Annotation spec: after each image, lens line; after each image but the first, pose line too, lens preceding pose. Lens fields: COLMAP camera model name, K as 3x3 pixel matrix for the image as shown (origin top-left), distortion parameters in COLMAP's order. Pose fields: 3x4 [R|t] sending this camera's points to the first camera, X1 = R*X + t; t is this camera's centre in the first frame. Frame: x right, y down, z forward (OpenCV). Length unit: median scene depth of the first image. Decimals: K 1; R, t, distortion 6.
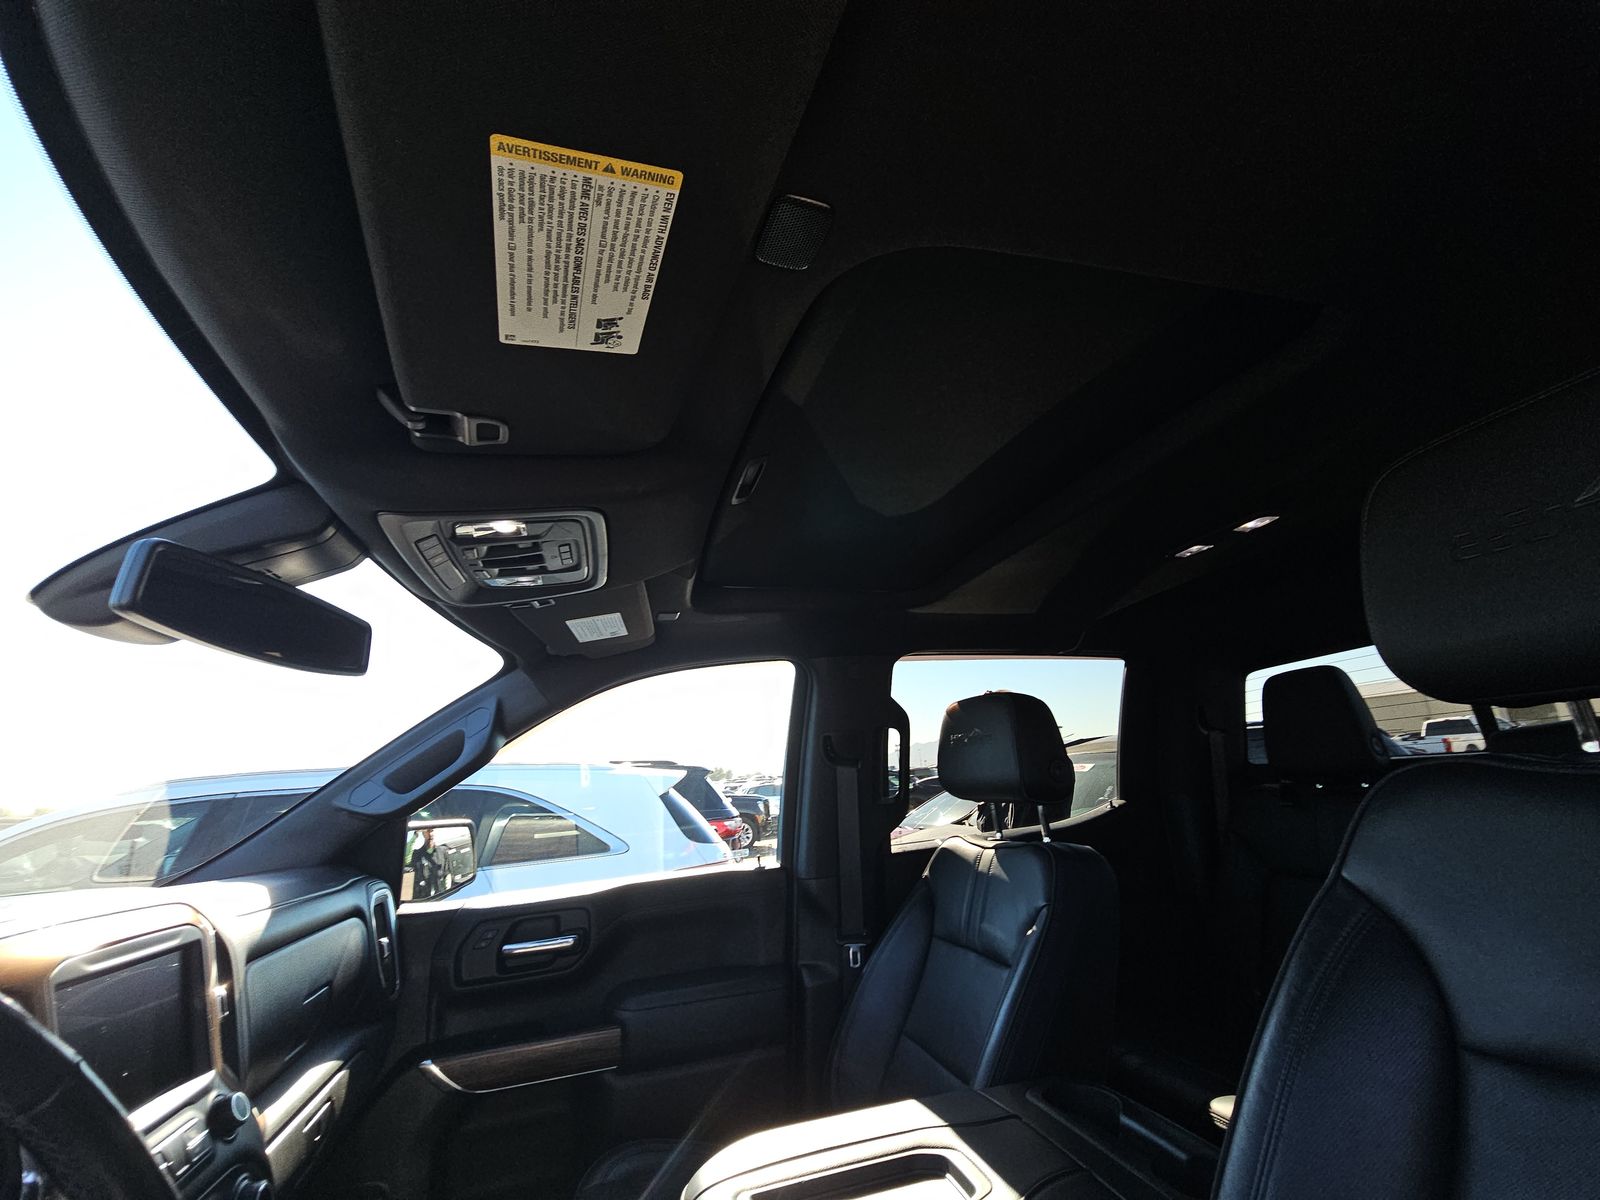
lens RADIAL K [[647.7, 0, 793.0], [0, 647.7, 607.0], [0, 0, 1]] dist [0.000135, -0.000122]
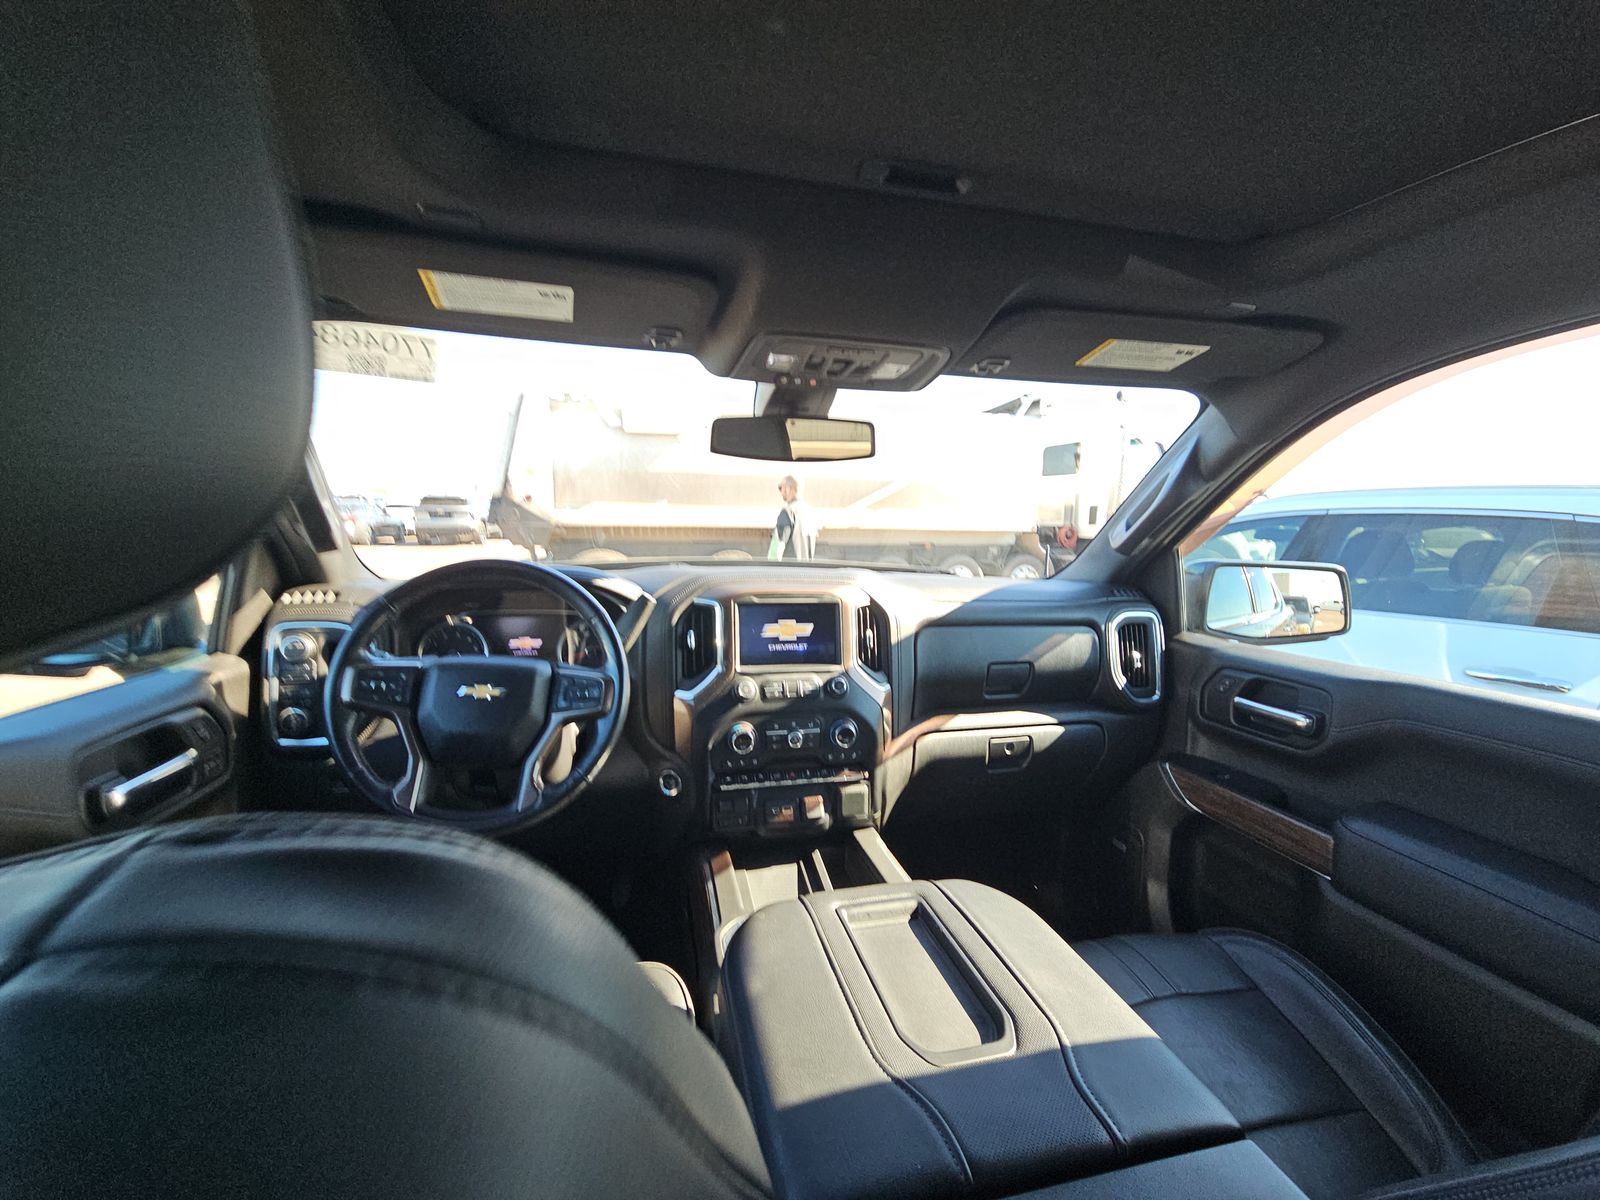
lens RADIAL K [[647.7, 0, 793.0], [0, 647.7, 607.0], [0, 0, 1]] dist [0.000135, -0.000122]
pose [[-0.043724, 0.196770, -0.979474, 0.580938], [0.252573, 0.950740, 0.179723, 0.070881], [0.966589, -0.239531, -0.091269, 0.578974]]
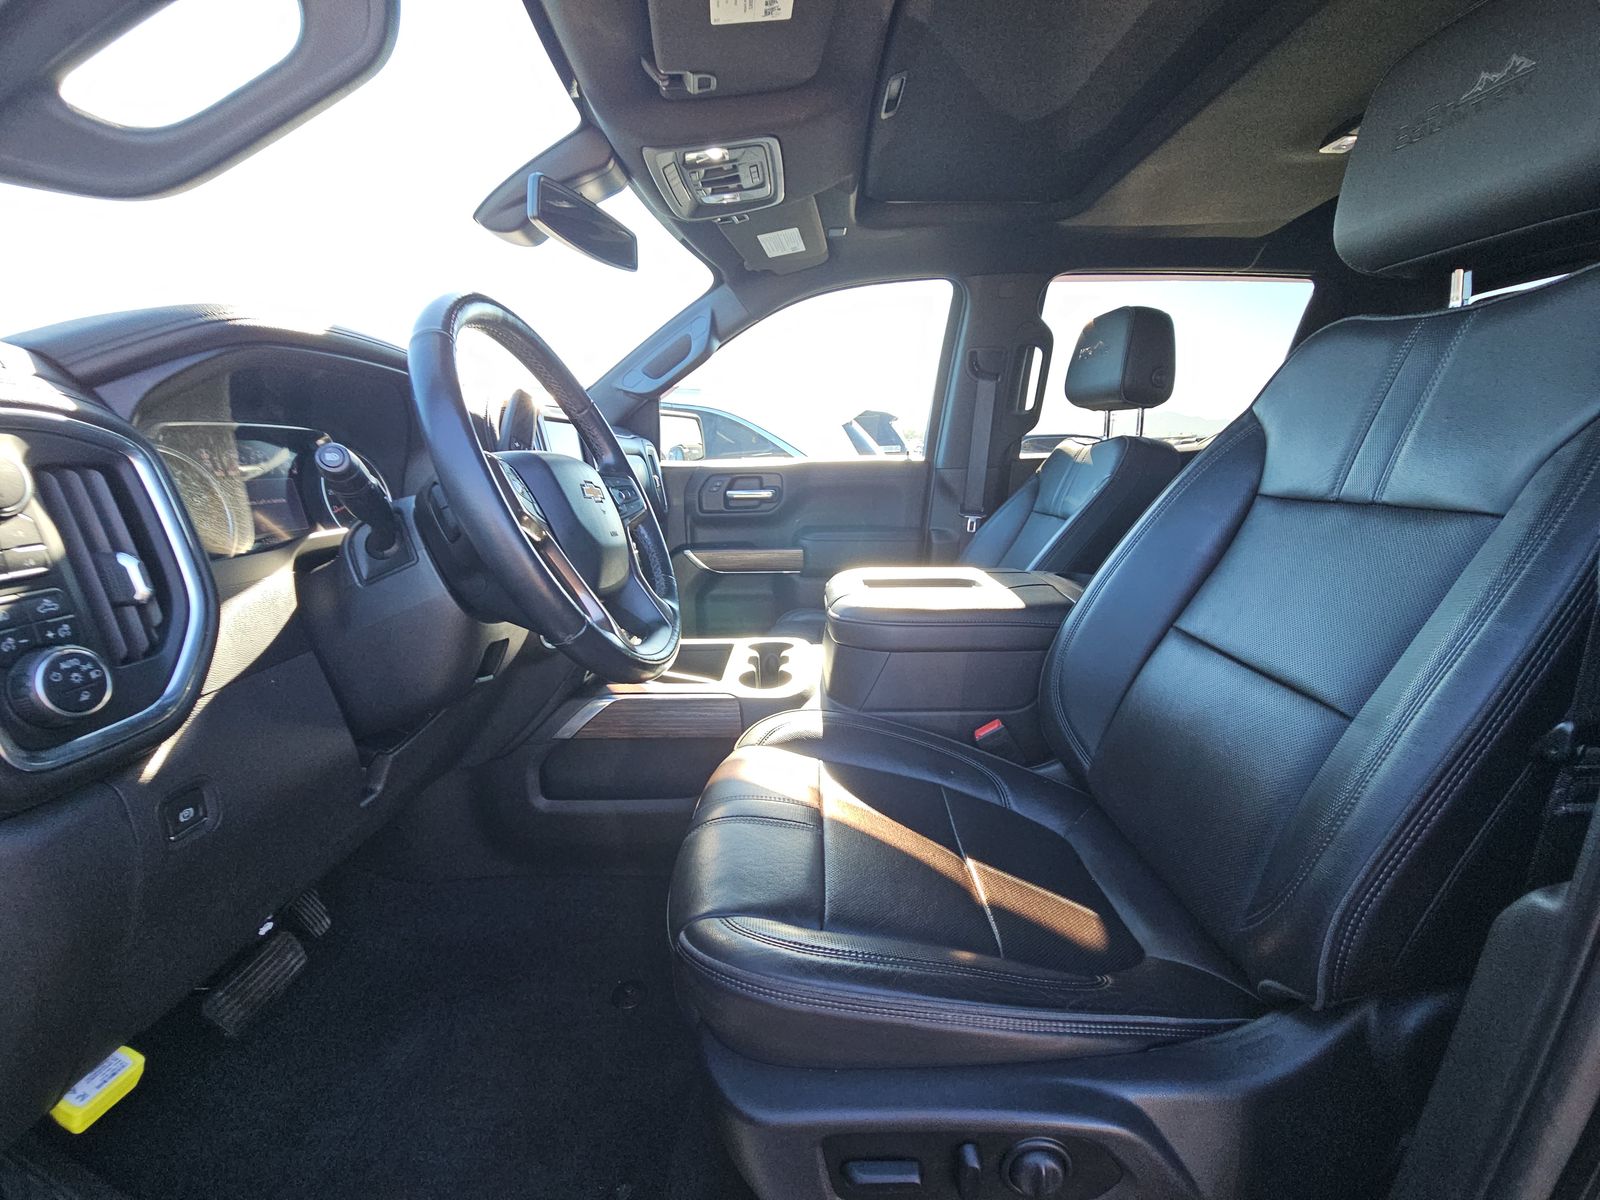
lens RADIAL K [[647.7, 0, 793.0], [0, 647.7, 607.0], [0, 0, 1]] dist [0.000135, -0.000122]
pose [[0.957421, 0.128682, -0.258429, 0.140177], [0.014793, 0.872121, 0.489067, 0.034142], [0.288316, -0.472066, 0.833083, -0.388484]]
